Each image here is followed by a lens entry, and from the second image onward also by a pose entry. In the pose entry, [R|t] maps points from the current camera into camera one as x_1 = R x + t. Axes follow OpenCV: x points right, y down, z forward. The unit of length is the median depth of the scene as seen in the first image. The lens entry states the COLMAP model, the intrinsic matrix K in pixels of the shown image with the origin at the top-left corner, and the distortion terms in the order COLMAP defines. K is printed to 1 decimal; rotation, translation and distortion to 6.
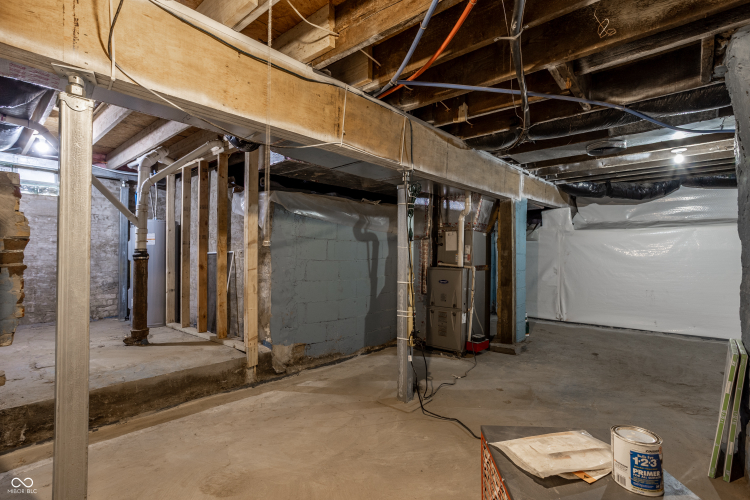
lens RADIAL K [[360.9, 0, 373.4], [0, 360.9, 249.6], [0, 0, 1]] dist [-0.058081, 0.036405]
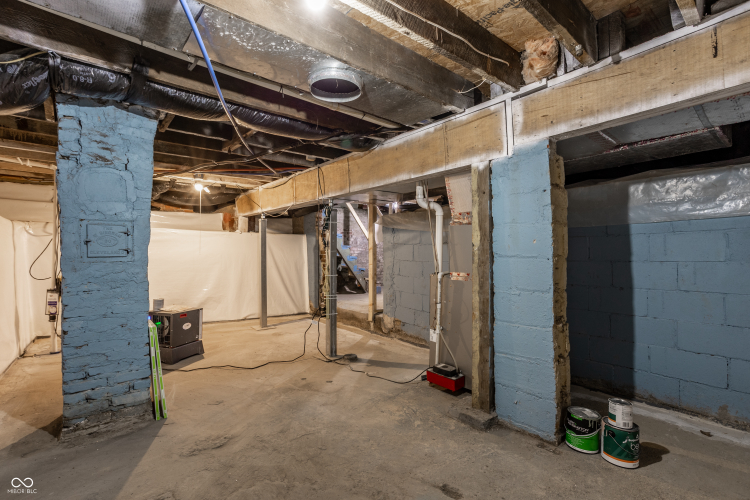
lens RADIAL K [[360.9, 0, 373.4], [0, 360.9, 249.6], [0, 0, 1]] dist [-0.058081, 0.036405]
pose [[-0.129621, -0.009941, -0.991514, 1.324662], [0.002273, 0.999944, -0.010323, 0.002704], [0.991561, -0.003592, -0.129591, 1.189156]]
